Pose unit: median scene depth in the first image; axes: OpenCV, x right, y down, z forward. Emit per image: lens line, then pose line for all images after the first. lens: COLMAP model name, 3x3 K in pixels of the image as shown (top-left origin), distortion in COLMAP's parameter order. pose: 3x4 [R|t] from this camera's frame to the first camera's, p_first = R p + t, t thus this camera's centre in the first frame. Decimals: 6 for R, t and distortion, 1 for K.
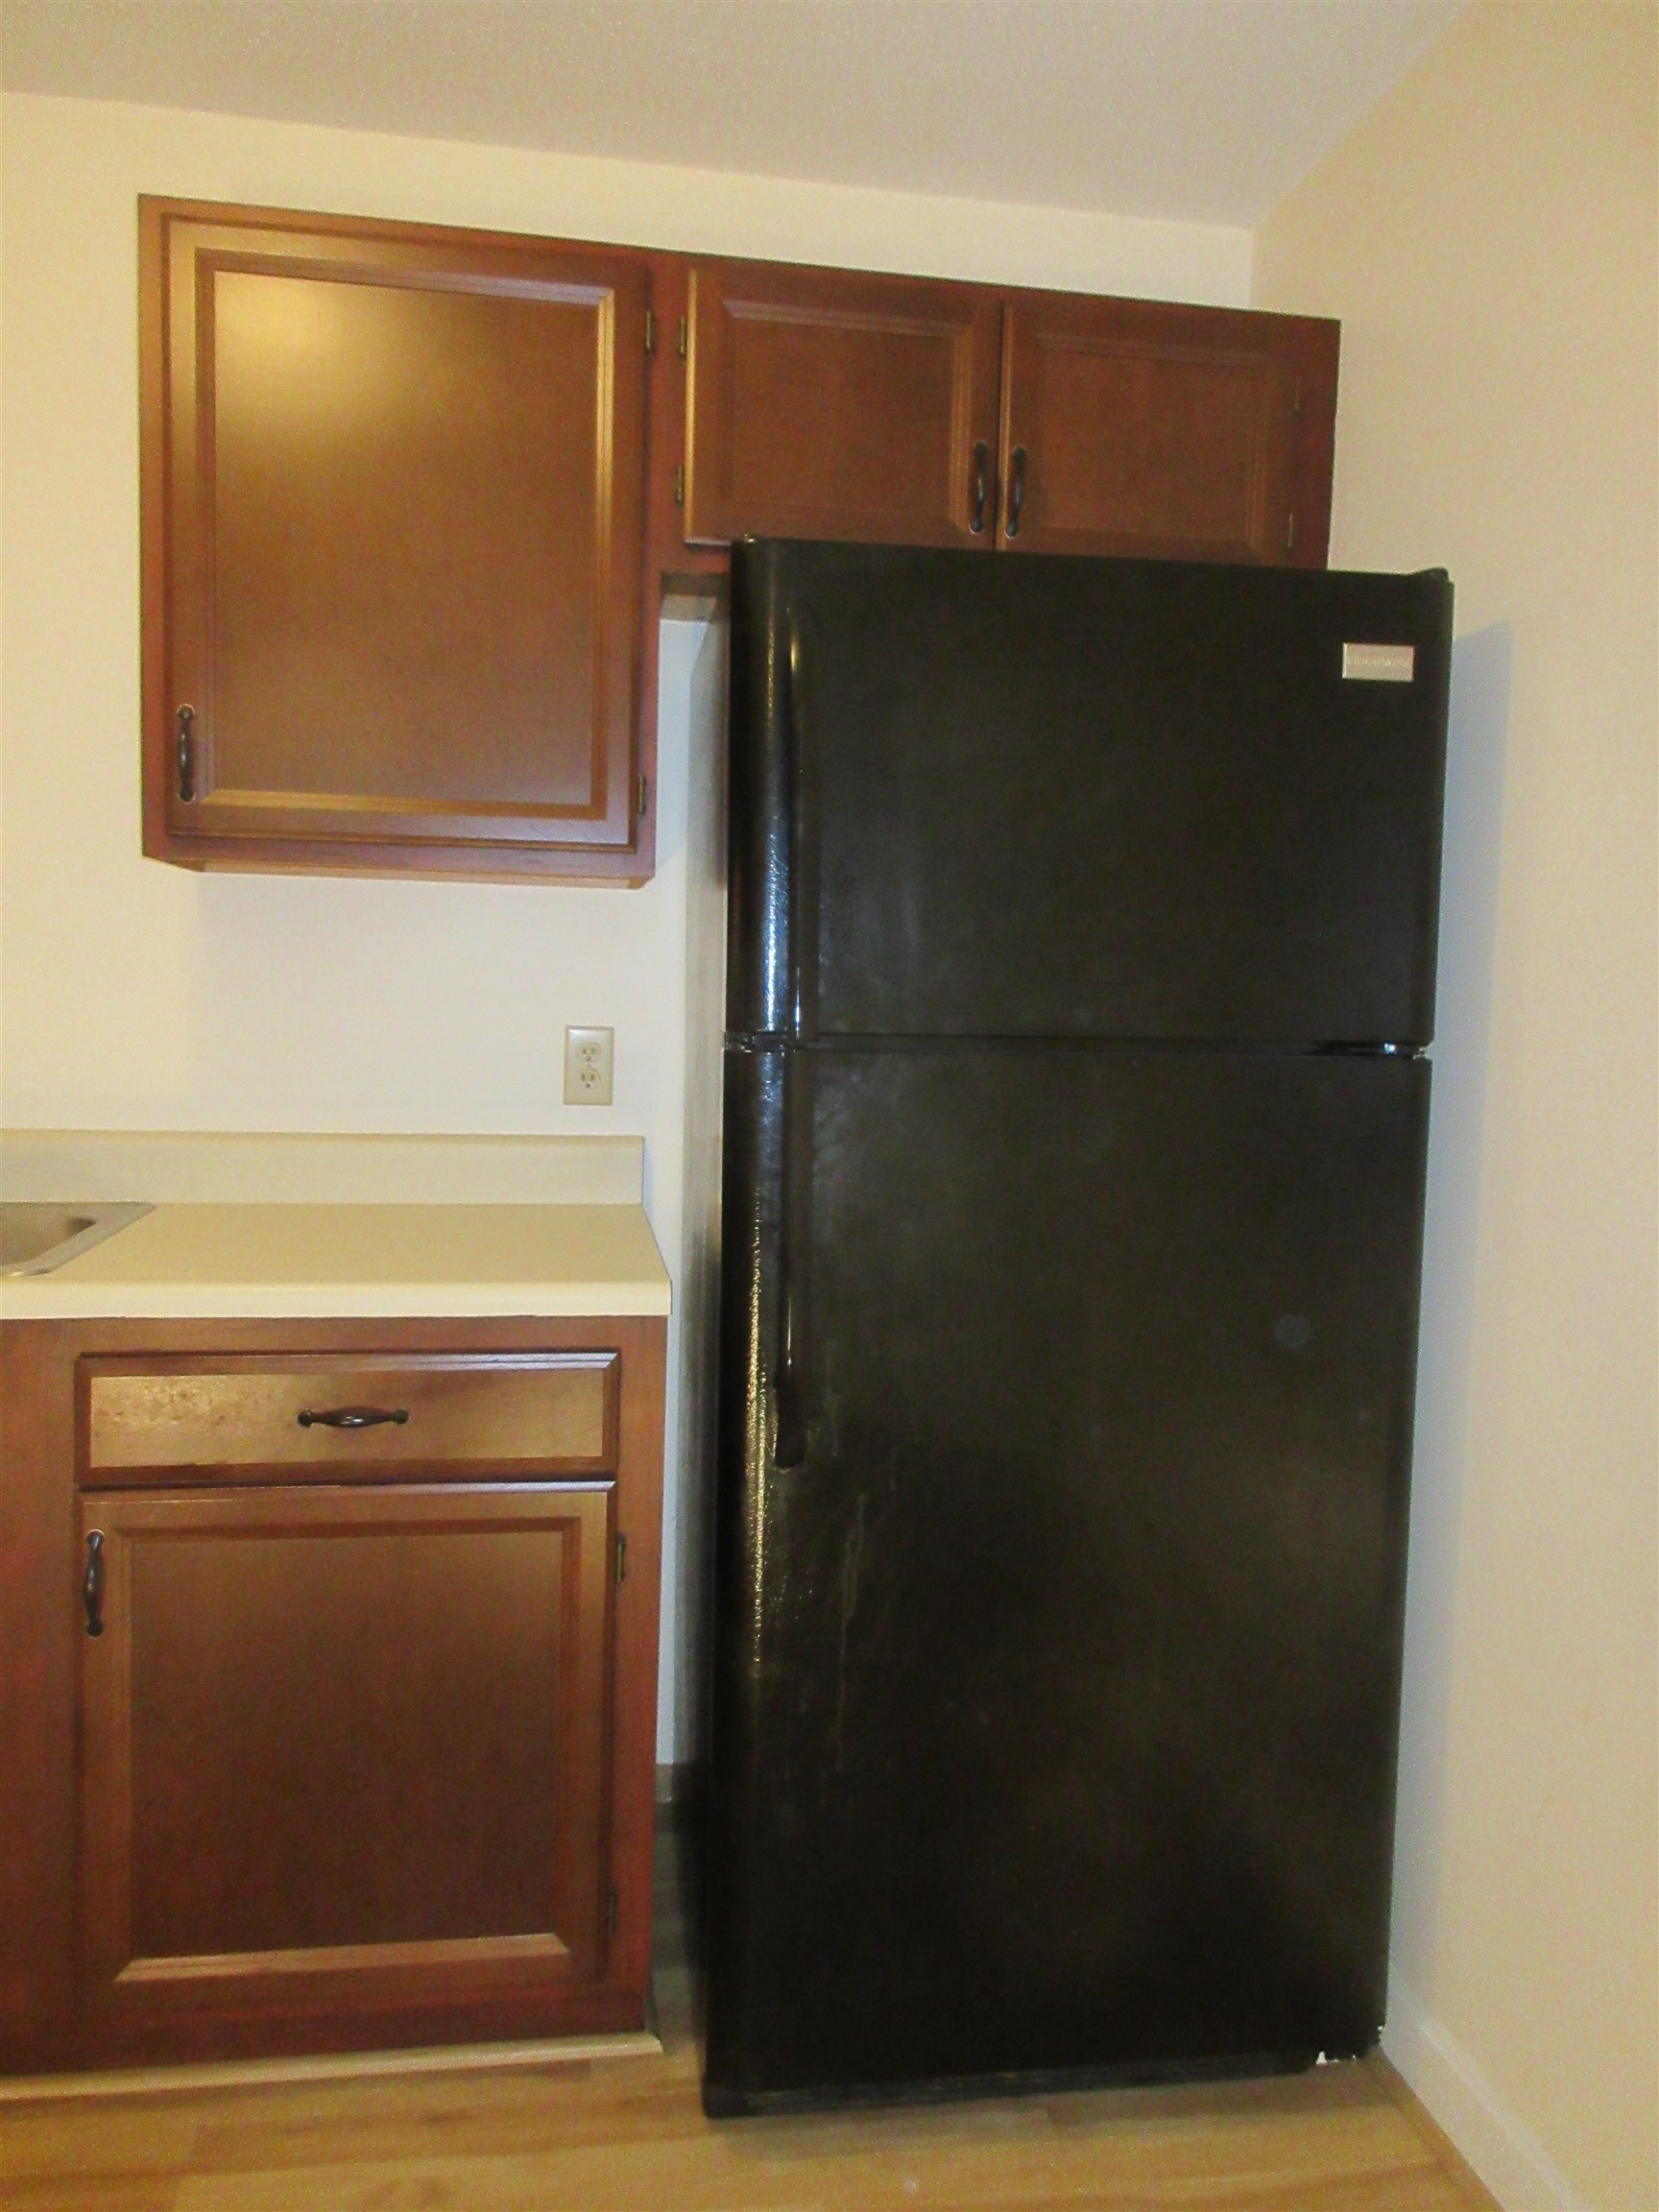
lens RADIAL K [[1652.5, 0, 829.5], [0, 1652.5, 1106.0], [0, 0, 1]] dist [-0.012598, -0.001215]
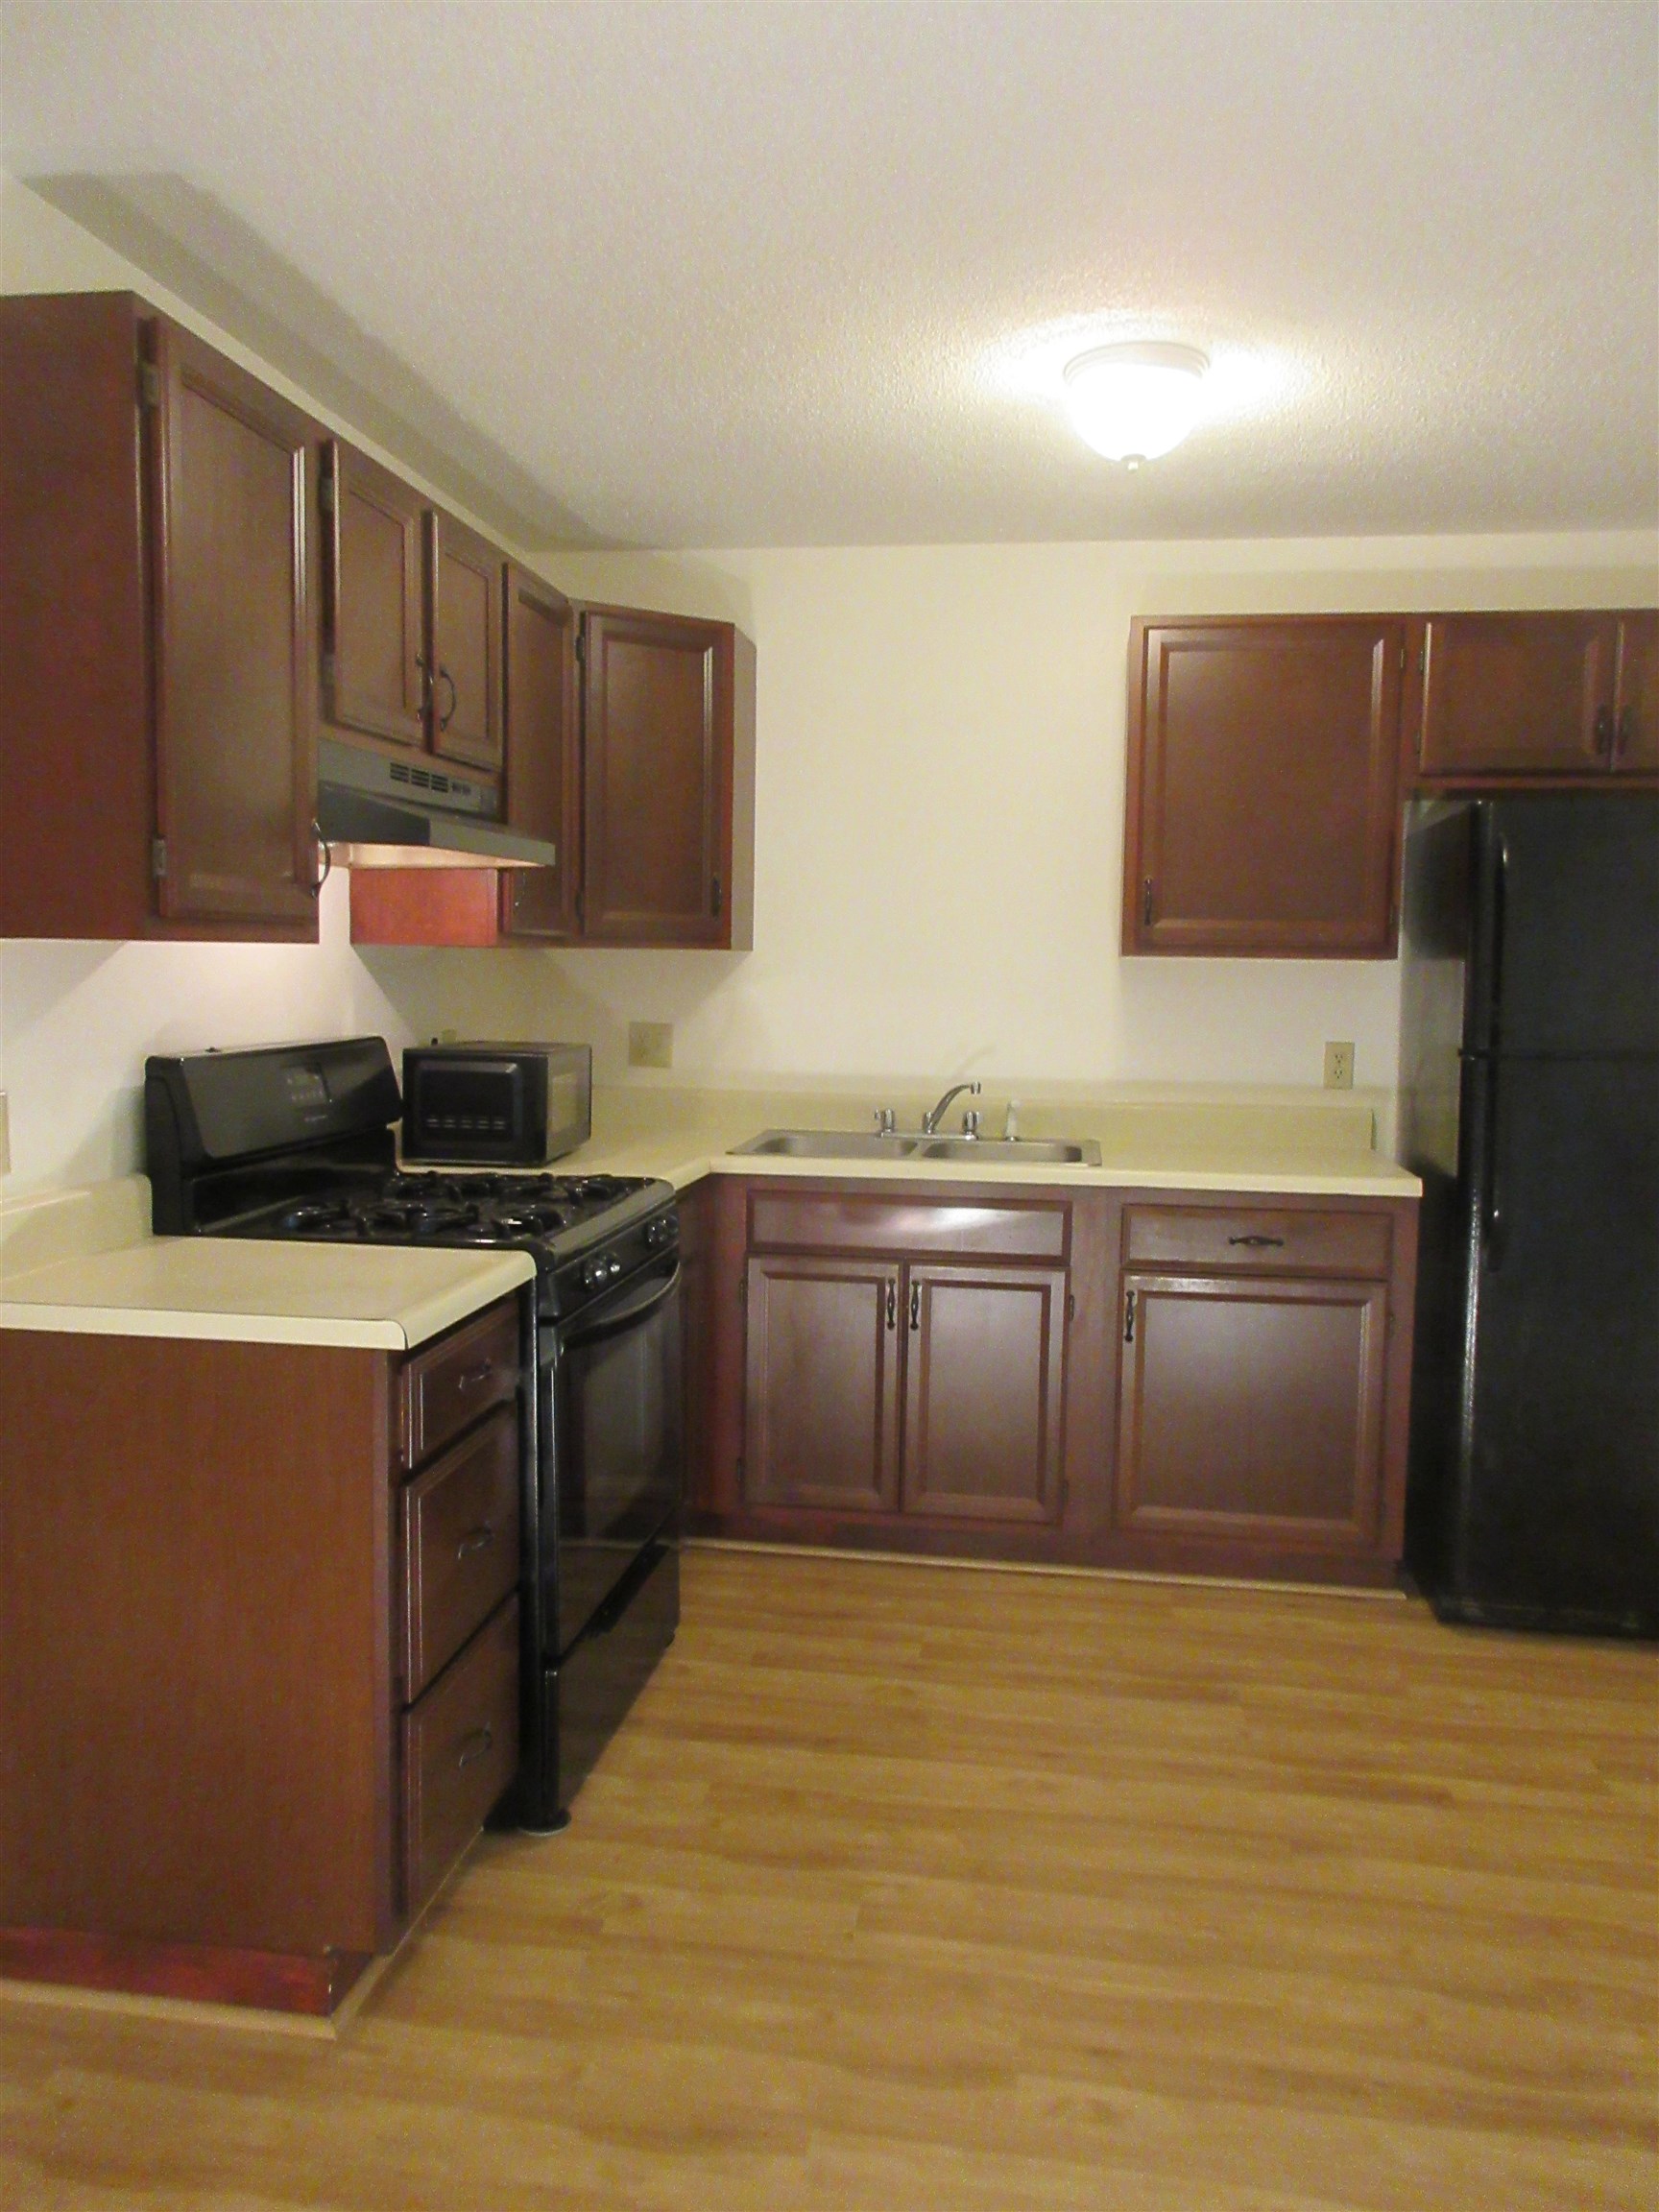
lens RADIAL K [[1652.5, 0, 829.5], [0, 1652.5, 1106.0], [0, 0, 1]] dist [-0.012598, -0.001215]
pose [[0.953060, 0.009895, -0.302619, -0.160039], [-0.009515, 0.999951, 0.002732, 0.023079], [0.302631, 0.000275, 0.953108, -0.934405]]
